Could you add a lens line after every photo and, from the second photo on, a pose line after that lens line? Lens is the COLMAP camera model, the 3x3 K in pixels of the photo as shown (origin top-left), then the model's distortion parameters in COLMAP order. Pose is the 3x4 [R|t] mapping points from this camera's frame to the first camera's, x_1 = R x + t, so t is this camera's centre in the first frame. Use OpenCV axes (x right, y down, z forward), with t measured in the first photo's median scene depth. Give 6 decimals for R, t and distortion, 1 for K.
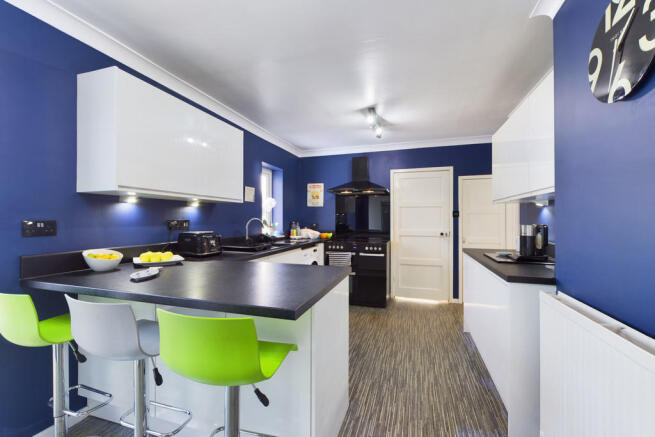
lens RADIAL K [[272.7, 0, 328.7], [0, 272.7, 220.0], [0, 0, 1]] dist [0.000151, -0.000031]
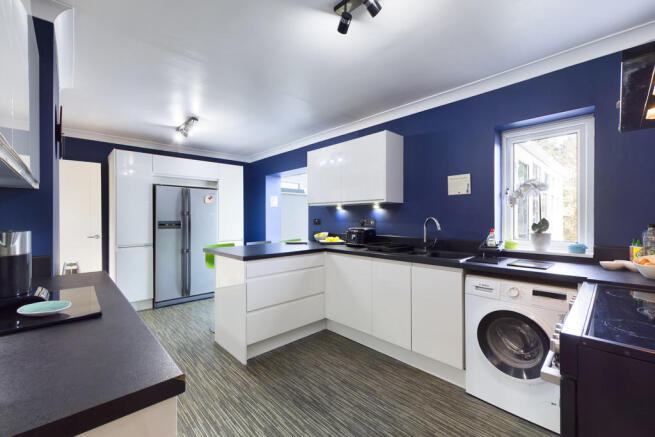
lens RADIAL K [[272.7, 0, 328.0], [0, 272.7, 218.0], [0, 0, 1]] dist [0.000151, -0.000031]
pose [[-0.472881, 0.001368, -0.881125, 0.889557], [-0.001125, 0.999997, 0.002156, -0.006780], [0.881126, 0.002011, -0.472878, 1.713843]]
